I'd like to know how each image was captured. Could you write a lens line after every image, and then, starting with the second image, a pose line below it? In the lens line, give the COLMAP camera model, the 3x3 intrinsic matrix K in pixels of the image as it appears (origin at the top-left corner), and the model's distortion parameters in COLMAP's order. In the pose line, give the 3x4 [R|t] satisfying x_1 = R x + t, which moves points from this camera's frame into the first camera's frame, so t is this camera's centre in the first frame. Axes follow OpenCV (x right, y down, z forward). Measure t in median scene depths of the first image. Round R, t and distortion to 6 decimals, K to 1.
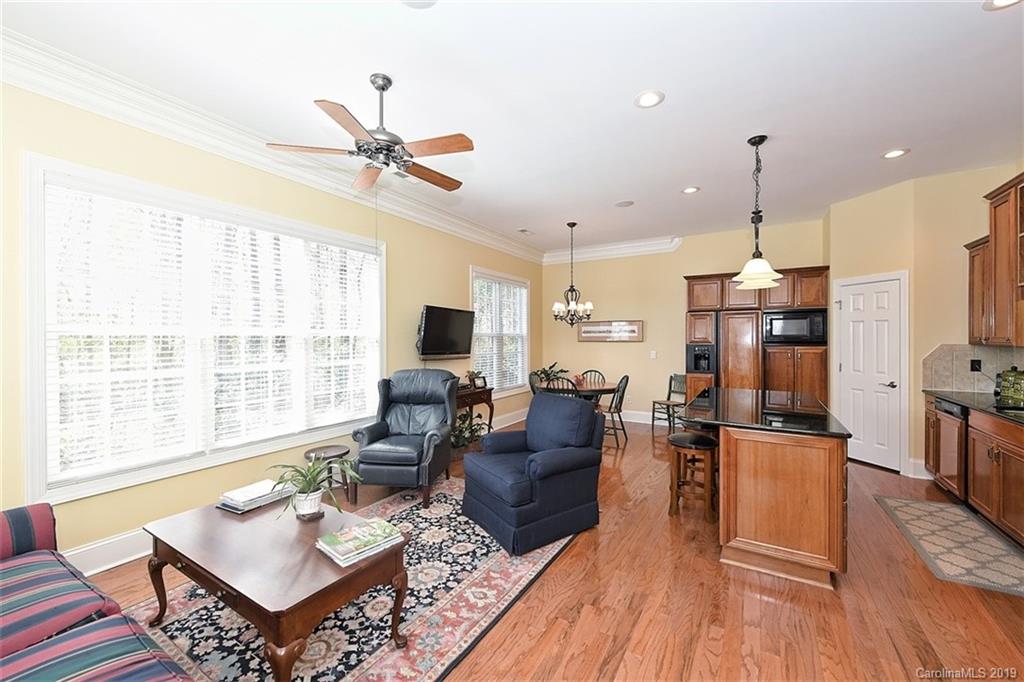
lens RADIAL K [[408.7, 0, 505.5], [0, 408.7, 333.4], [0, 0, 1]] dist [0.004288, -0.001193]
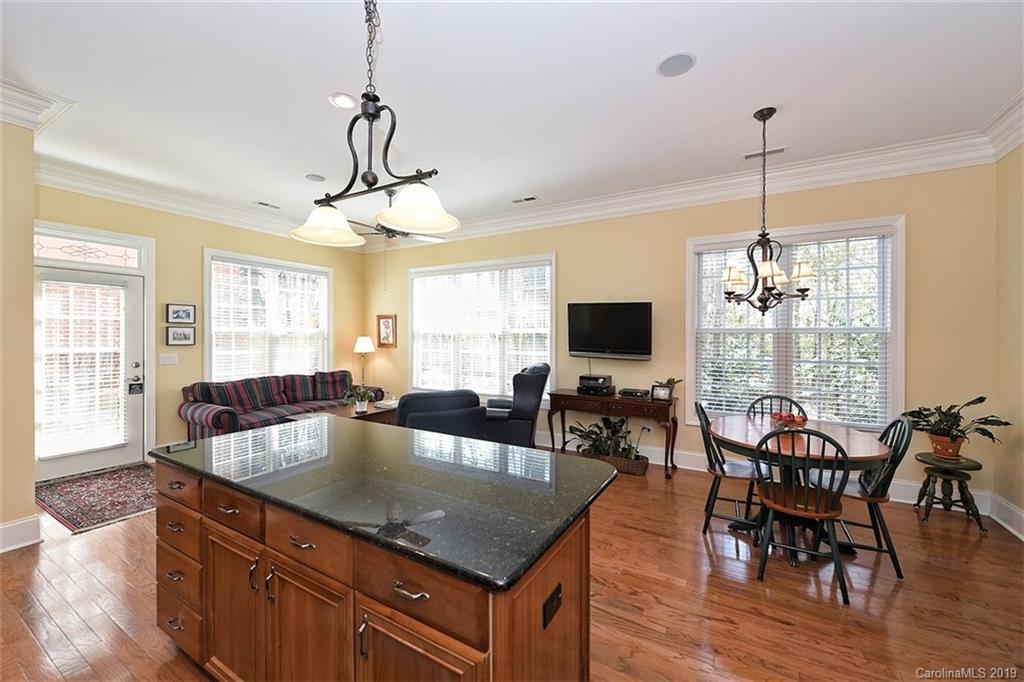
lens RADIAL K [[408.7, 0, 521.7], [0, 408.7, 336.5], [0, 0, 1]] dist [0.004288, -0.001193]
pose [[0.019270, 0.004774, -0.999803, 1.207791], [0.006751, 0.999965, 0.004905, 0.013455], [0.999792, -0.006844, 0.019237, 1.244442]]
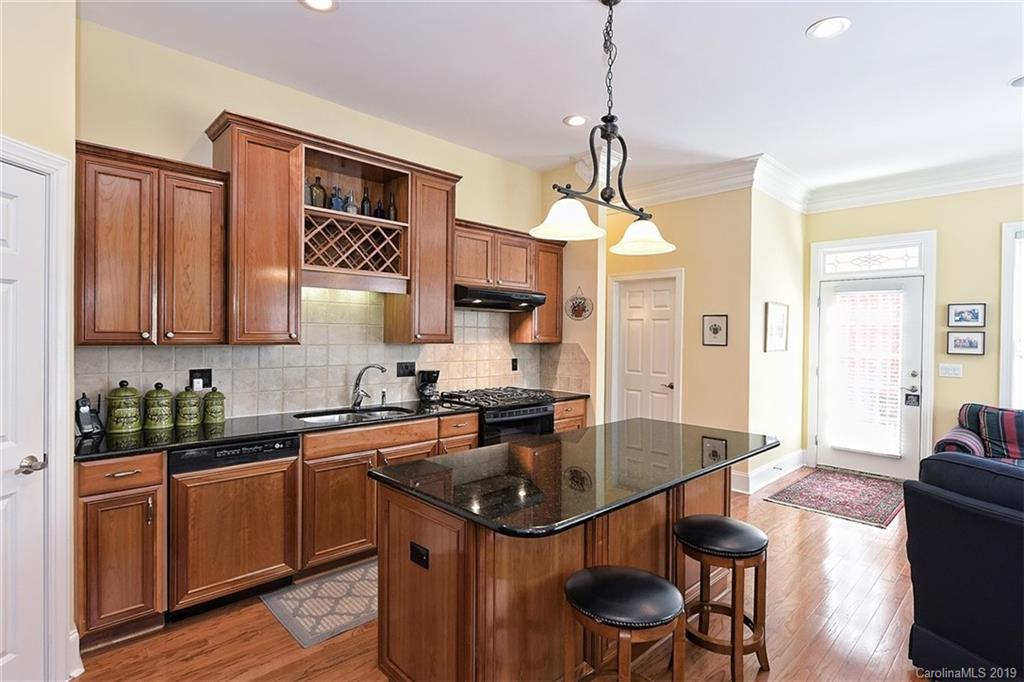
lens RADIAL K [[500.3, 0, 522.2], [0, 500.3, 340.6], [0, 0, 1]] dist [-0.003991, 0.000133]
pose [[-0.967677, -0.013447, 0.251835, 0.570711], [-0.012575, 0.999908, 0.005072, 0.012081], [-0.251880, 0.001741, -0.967757, 1.772698]]
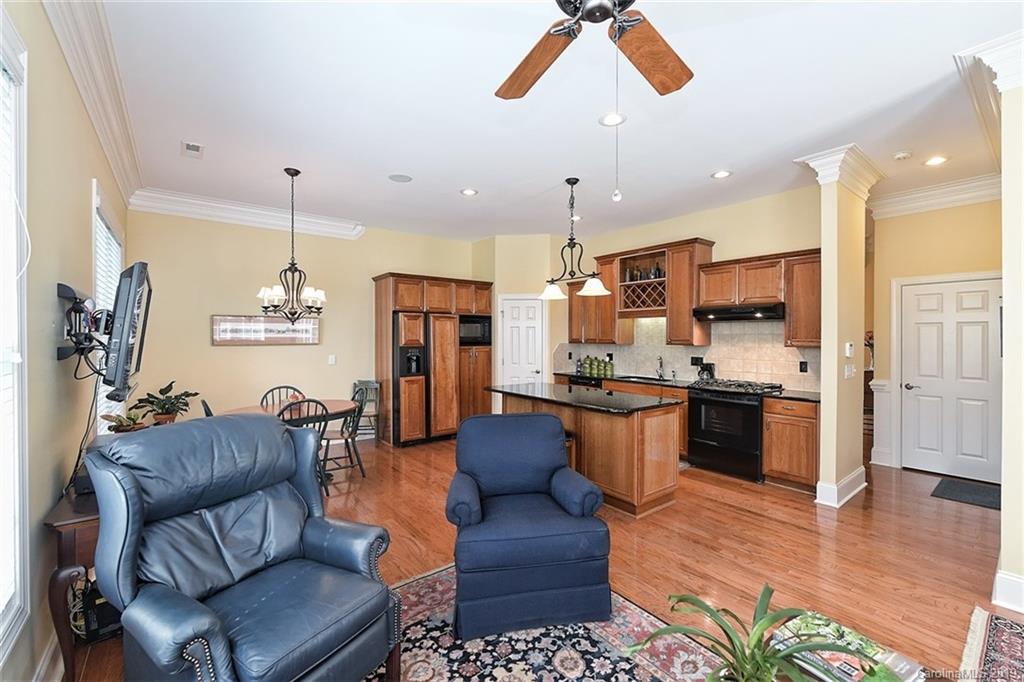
lens RADIAL K [[427.6, 0, 526.4], [0, 427.6, 333.4], [0, 0, 1]] dist [-0.001893, -0.000807]
pose [[0.329916, 0.009478, 0.943963, -0.677220], [-0.010832, 0.999922, -0.006254, -0.000306], [-0.943948, -0.008161, 0.329993, 0.729264]]
